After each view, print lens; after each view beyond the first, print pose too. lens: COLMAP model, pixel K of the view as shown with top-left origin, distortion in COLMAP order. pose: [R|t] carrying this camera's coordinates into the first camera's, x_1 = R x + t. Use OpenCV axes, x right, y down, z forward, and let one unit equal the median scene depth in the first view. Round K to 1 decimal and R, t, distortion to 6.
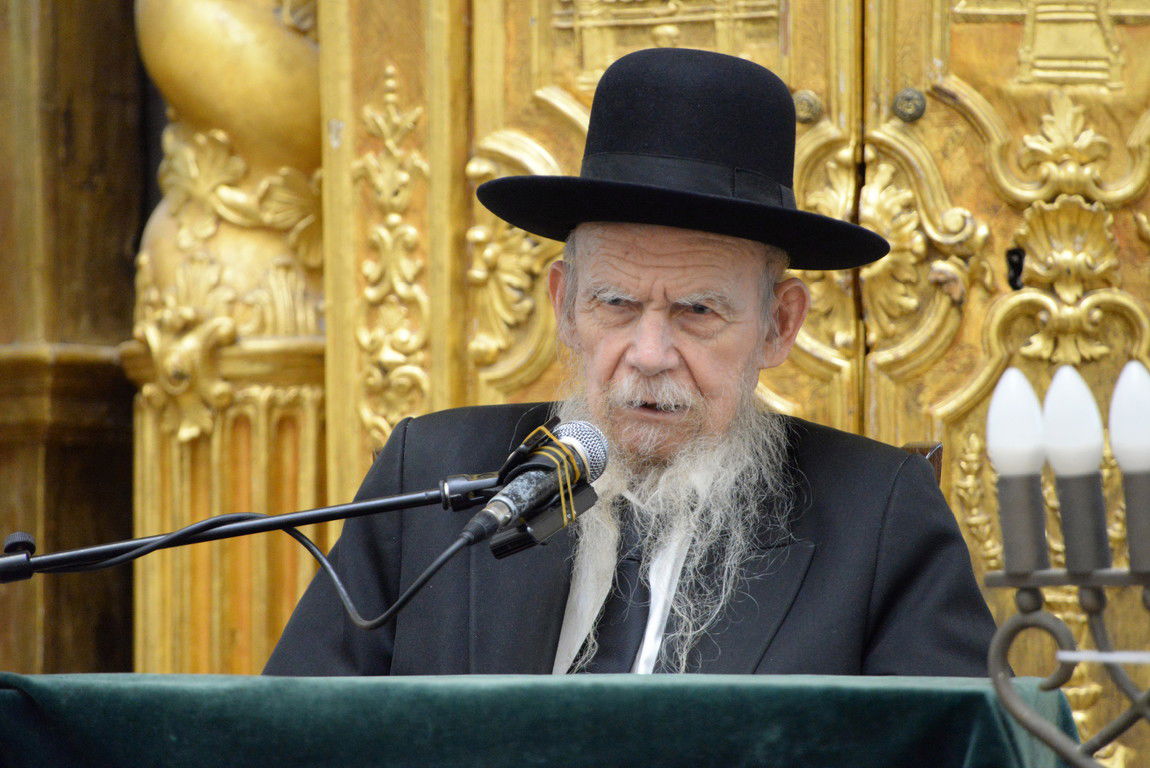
lens RADIAL K [[8323.0, 0, 575.0], [0, 8323.0, 384.0], [0, 0, 1]] dist [3.325355, 27.872306]
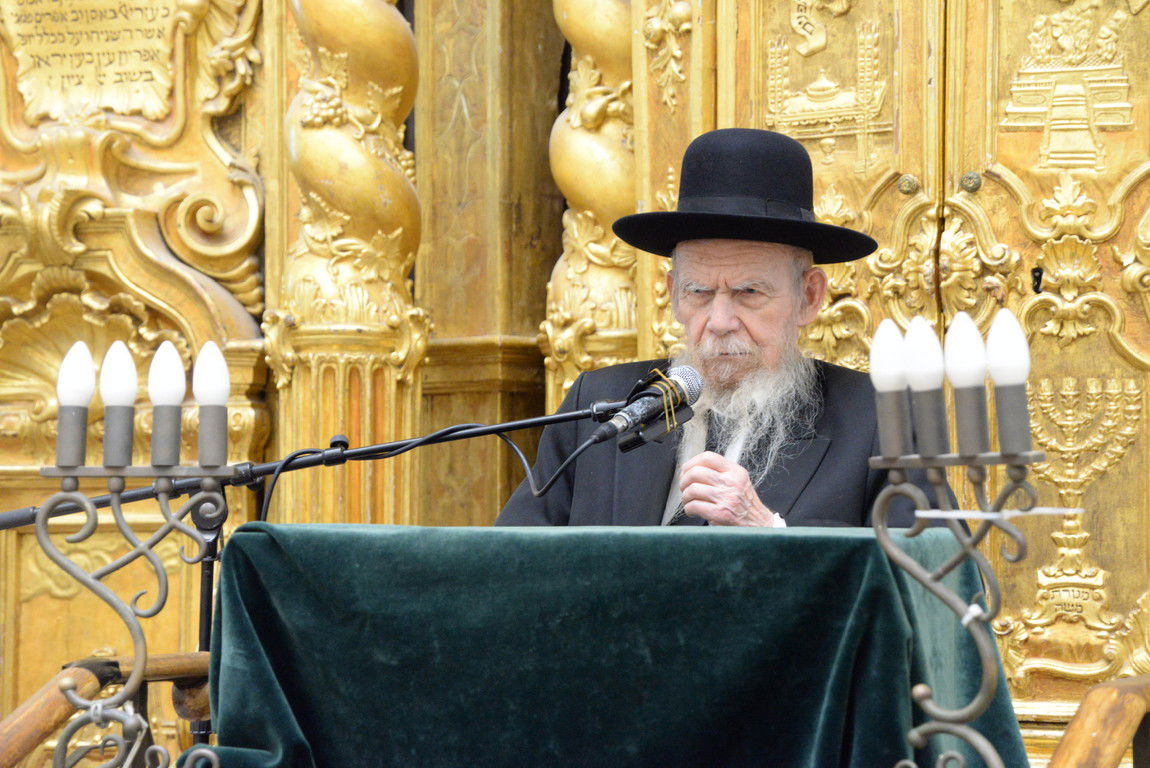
lens RADIAL K [[3546.5, 0, 573.9], [0, 3546.5, 401.3], [0, 0, 1]] dist [1.047583, 0.838380]
pose [[0.987623, -0.003000, -0.156820, 0.073560], [0.003169, 0.999995, 0.000827, 0.009080], [0.156817, -0.001314, 0.987627, 0.286234]]
